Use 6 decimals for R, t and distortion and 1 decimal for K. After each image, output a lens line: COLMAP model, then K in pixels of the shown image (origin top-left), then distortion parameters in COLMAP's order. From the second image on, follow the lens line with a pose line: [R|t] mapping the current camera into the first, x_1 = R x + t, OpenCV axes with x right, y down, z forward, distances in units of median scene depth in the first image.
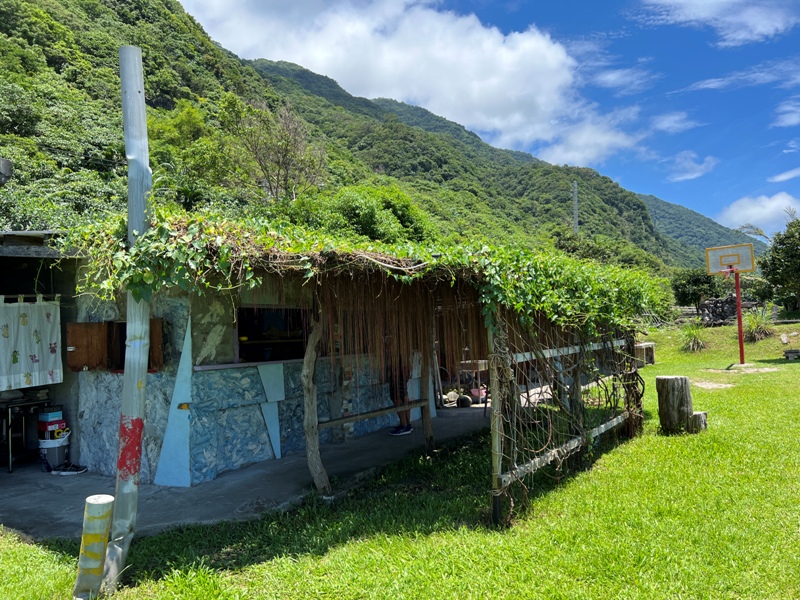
lens RADIAL K [[617.8, 0, 400.0], [0, 617.8, 300.0], [0, 0, 1]] dist [0.088977, -0.112958]
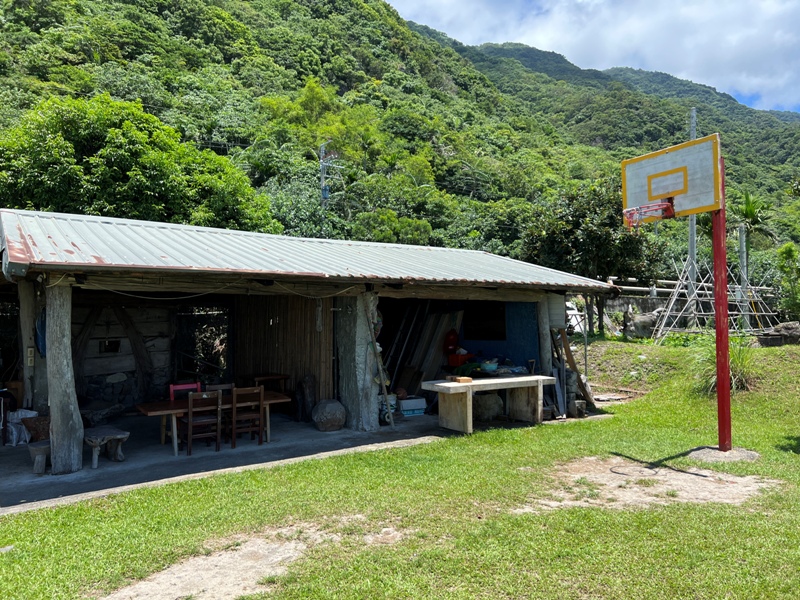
lens RADIAL K [[595.2, 0, 429.8], [0, 595.2, 298.9], [0, 0, 1]] dist [0.009918, 0.000213]
pose [[0.925838, 0.019818, -0.377400, 0.072330], [-0.010509, 0.999588, 0.026712, -0.000229], [0.377774, -0.020765, 0.925665, 0.082620]]
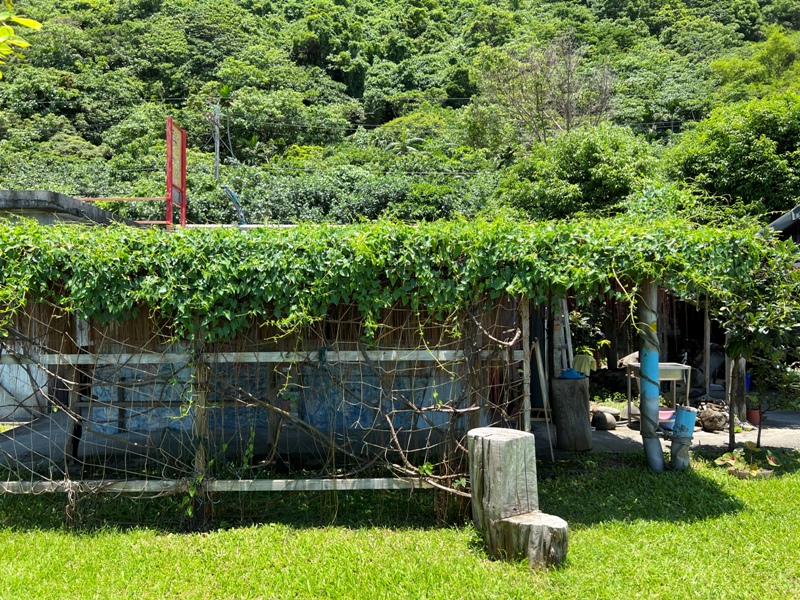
lens RADIAL K [[617.8, 0, 400.0], [0, 617.8, 300.0], [0, 0, 1]] dist [0.088977, -0.112958]
pose [[0.527407, 0.026478, -0.849200, 0.049412], [0.027986, 0.998430, 0.048512, -0.000632], [0.849152, -0.049351, 0.525838, 0.041414]]
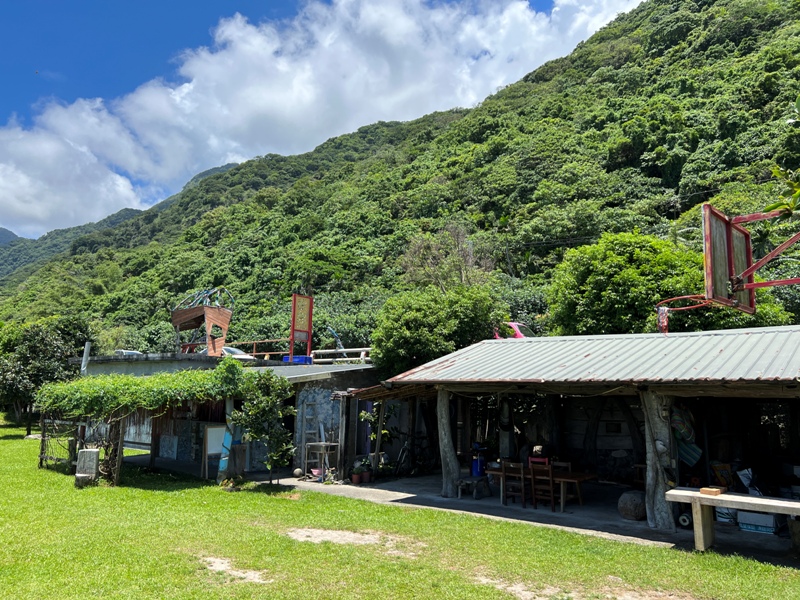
lens RADIAL K [[617.3, 0, 399.5], [0, 617.3, 323.9], [0, 0, 1]] dist [0.008818, 0.000085]
pose [[-0.160425, -0.069688, -0.984585, 0.093421], [0.044615, 0.995973, -0.077763, -0.001325], [0.986039, -0.056402, -0.156670, 0.102750]]
